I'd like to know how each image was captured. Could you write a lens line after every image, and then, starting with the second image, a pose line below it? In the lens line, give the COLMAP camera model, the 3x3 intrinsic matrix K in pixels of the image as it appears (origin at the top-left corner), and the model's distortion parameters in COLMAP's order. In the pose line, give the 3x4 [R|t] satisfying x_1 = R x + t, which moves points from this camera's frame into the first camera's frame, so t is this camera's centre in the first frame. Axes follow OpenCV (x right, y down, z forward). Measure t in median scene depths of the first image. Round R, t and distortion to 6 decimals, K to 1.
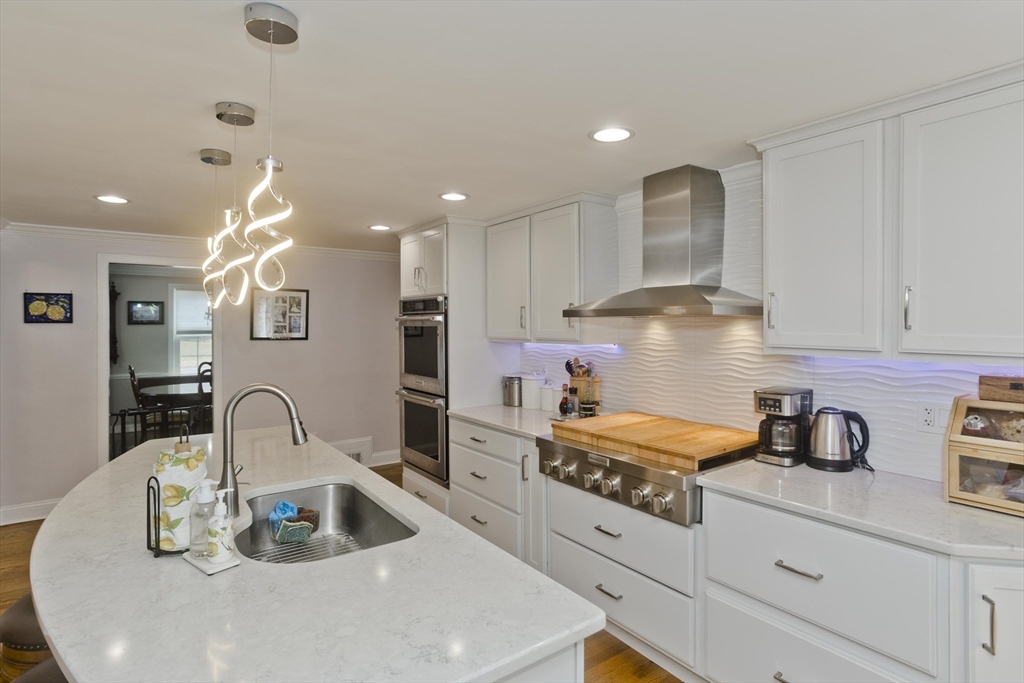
lens RADIAL K [[528.0, 0, 502.7], [0, 528.0, 320.8], [0, 0, 1]] dist [-0.041058, 0.008022]
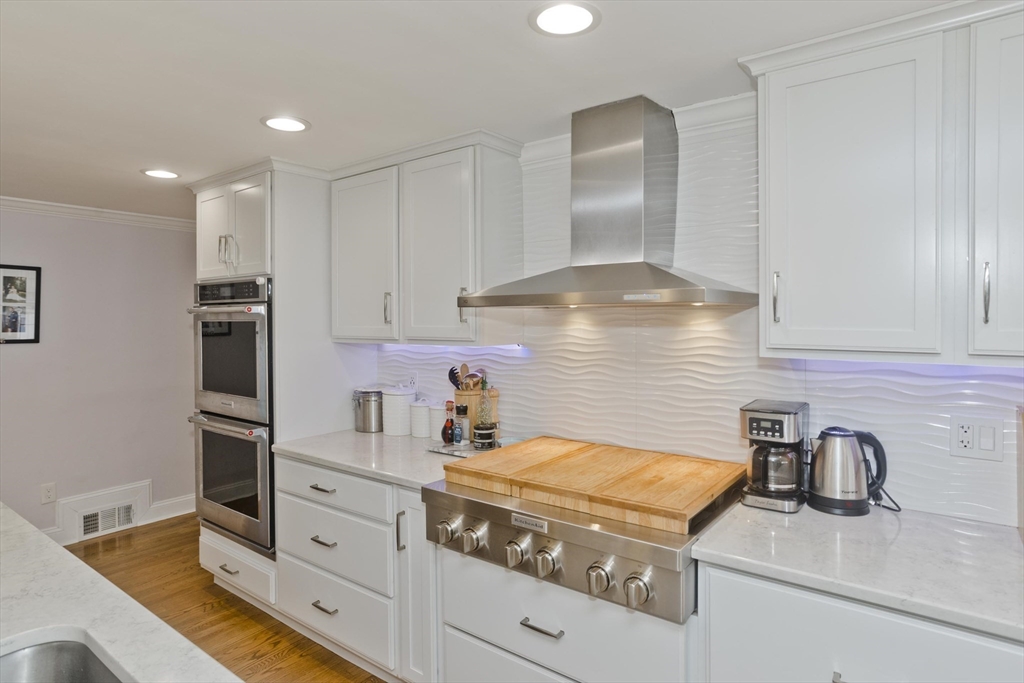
lens RADIAL K [[567.0, 0, 508.6], [0, 567.0, 311.8], [0, 0, 1]] dist [-0.027098, 0.015382]
pose [[0.951442, -0.000208, 0.307827, -0.053070], [0.001695, 0.999988, -0.004563, 0.002500], [-0.307823, 0.004863, 0.951431, 0.291473]]
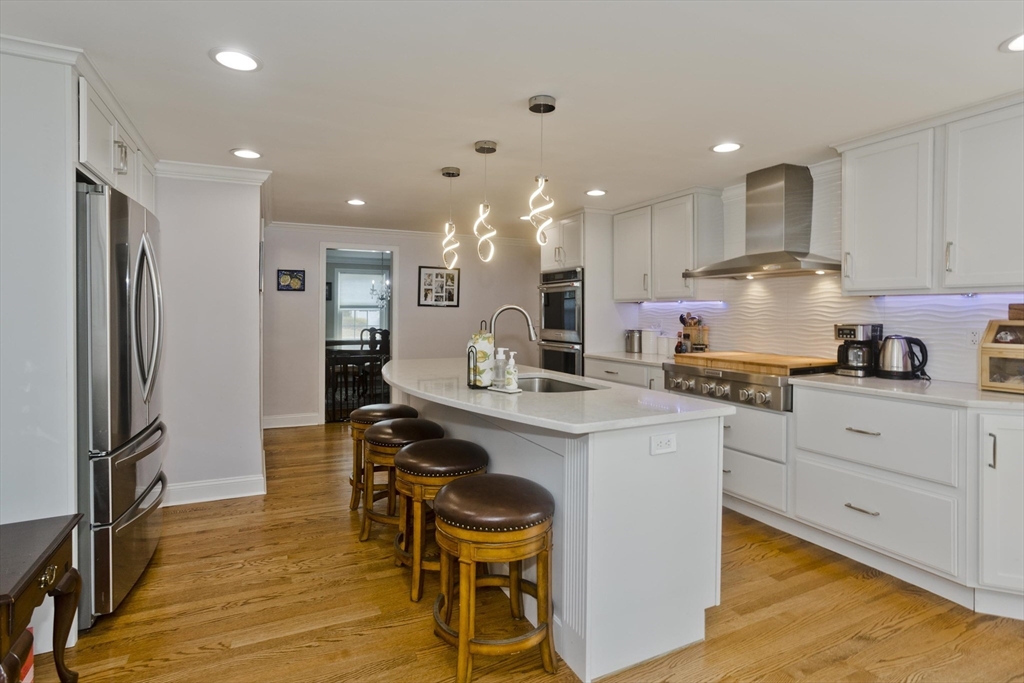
lens RADIAL K [[503.2, 0, 472.6], [0, 503.2, 308.7], [0, 0, 1]] dist [-0.029341, 0.008260]
pose [[0.976312, 0.008730, -0.216190, -0.143161], [-0.009488, 0.999952, -0.002470, 0.086177], [0.216158, 0.004462, 0.976348, -0.409700]]
